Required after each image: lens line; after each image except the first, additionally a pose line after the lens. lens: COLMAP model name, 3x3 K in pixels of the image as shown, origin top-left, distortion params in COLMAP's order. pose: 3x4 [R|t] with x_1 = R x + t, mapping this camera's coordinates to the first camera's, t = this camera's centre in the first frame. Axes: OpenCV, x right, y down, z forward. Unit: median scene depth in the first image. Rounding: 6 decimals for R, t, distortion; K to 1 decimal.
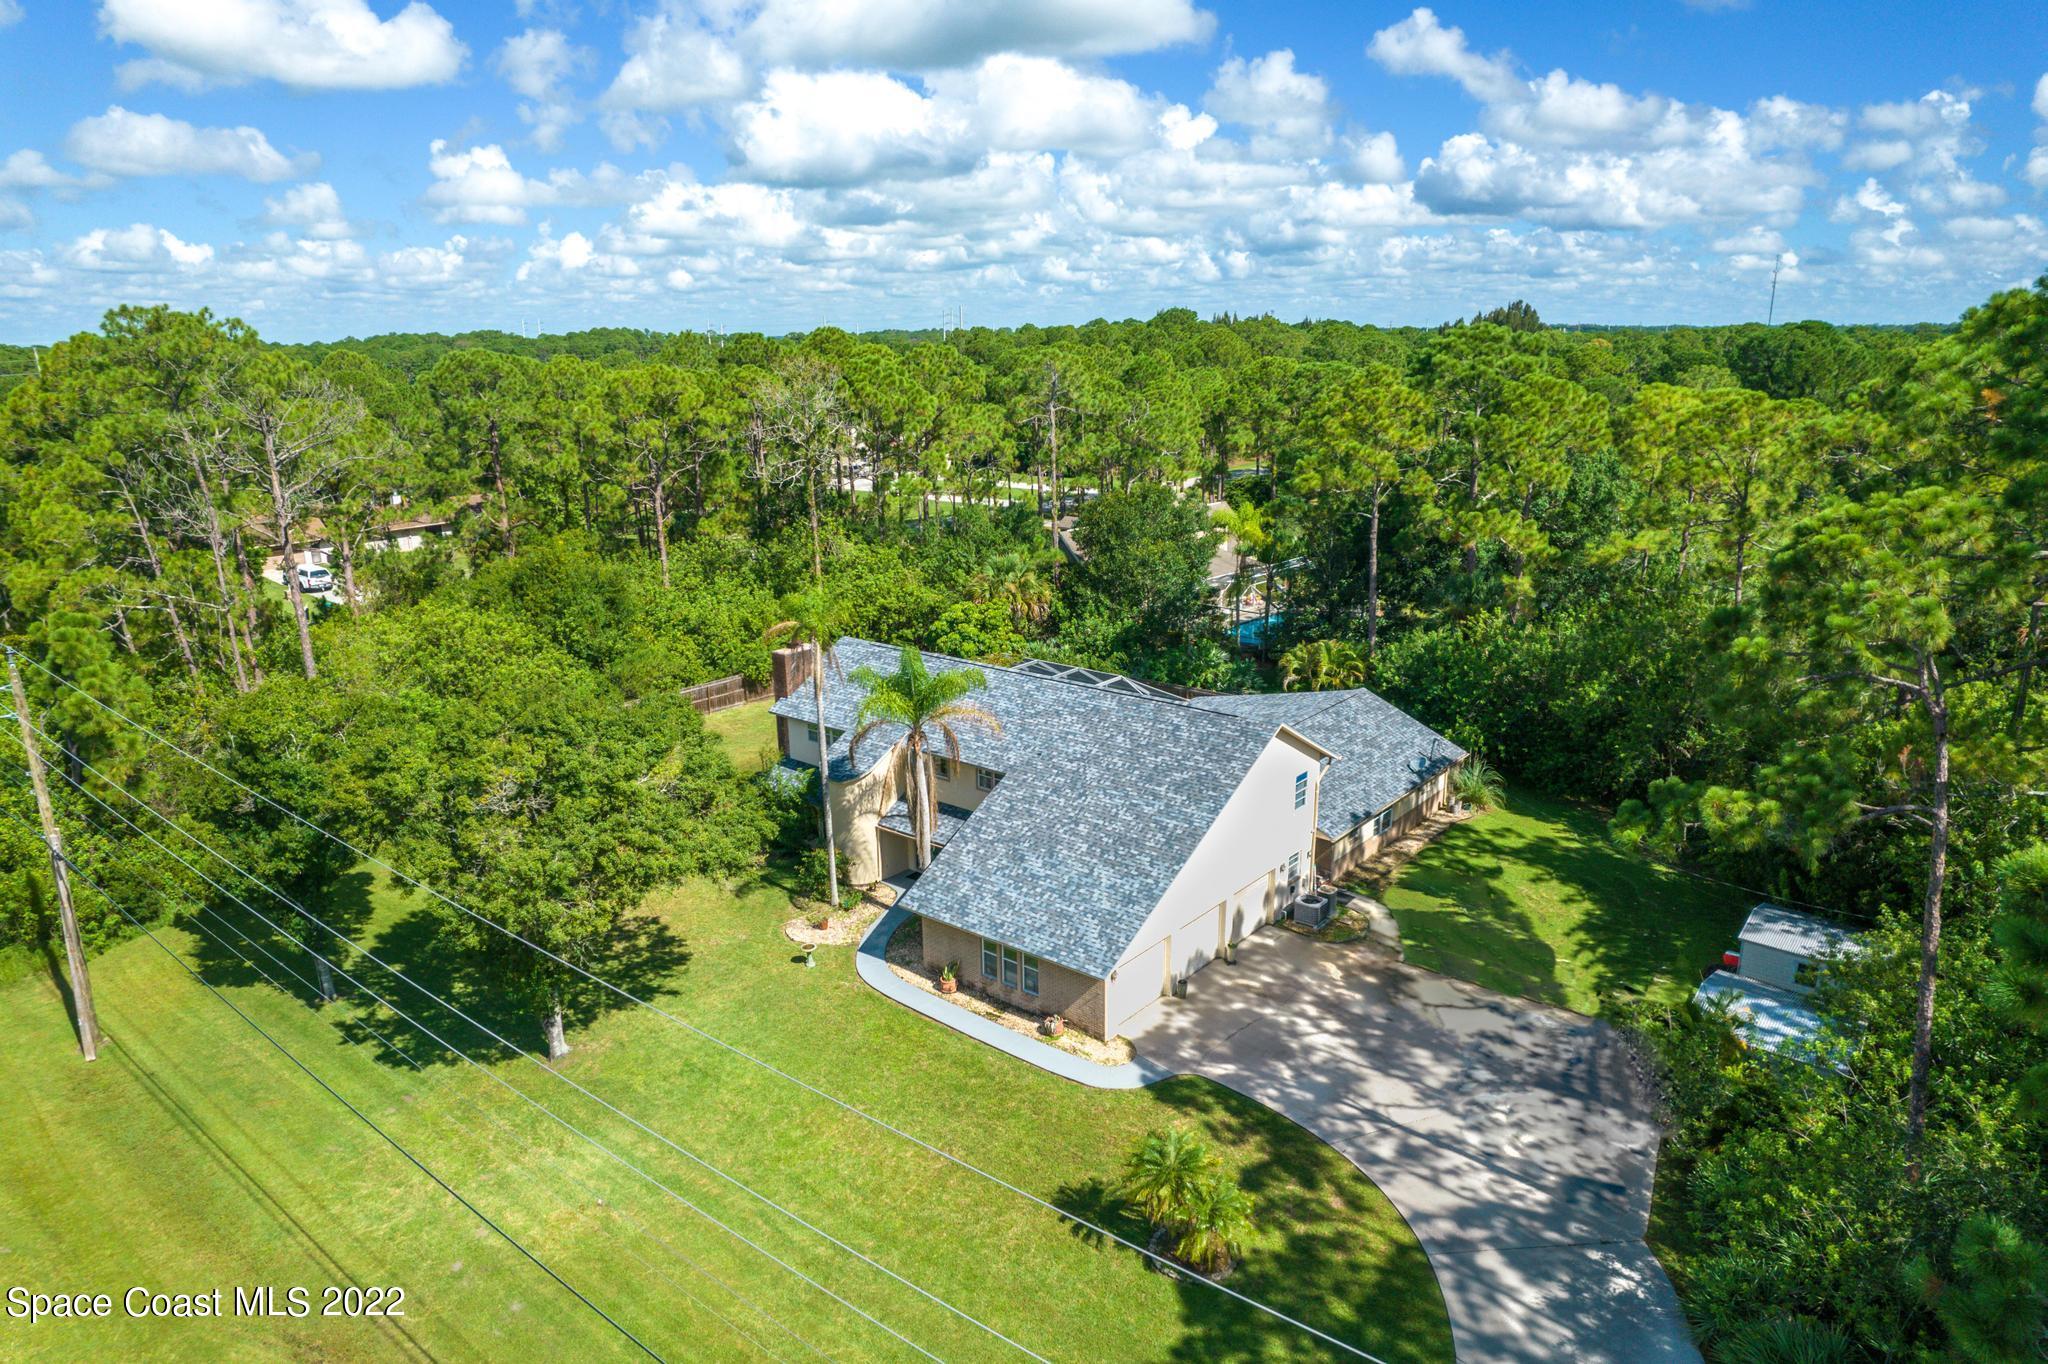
lens RADIAL K [[1321.3, 0, 1008.7], [0, 1321.3, 690.7], [0, 0, 1]] dist [-0.055999, 0.052027]
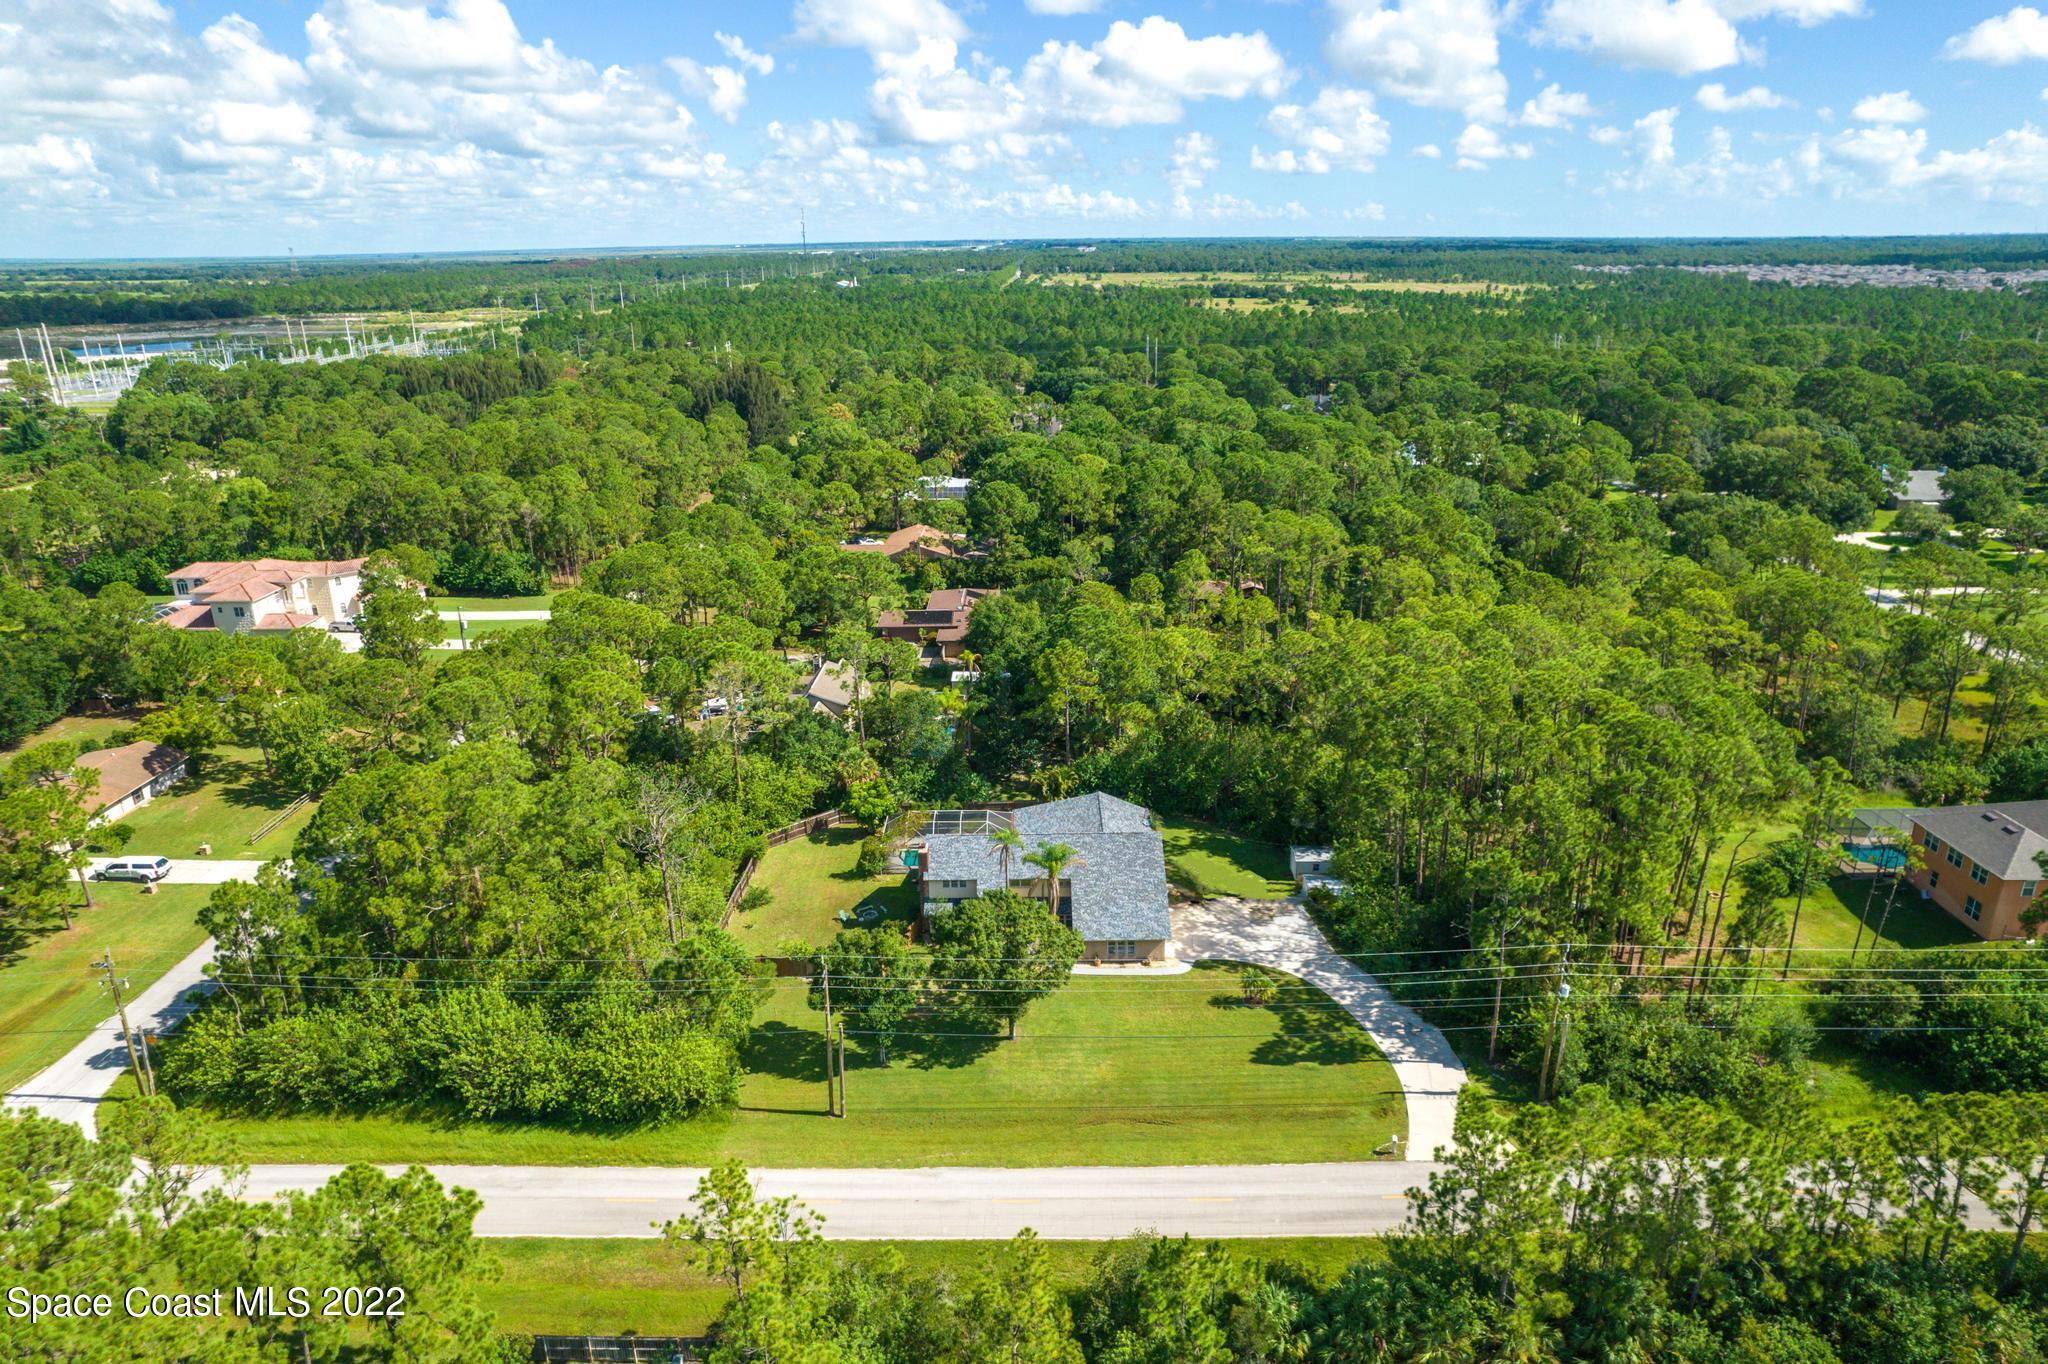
lens RADIAL K [[1321.3, 0, 1012.8], [0, 1321.3, 684.7], [0, 0, 1]] dist [-0.055999, 0.052027]
pose [[0.770331, -0.206612, 0.603242, -1.681323], [0.177082, 0.978154, 0.108889, -0.647334], [-0.612561, 0.022942, 0.790090, -1.001531]]
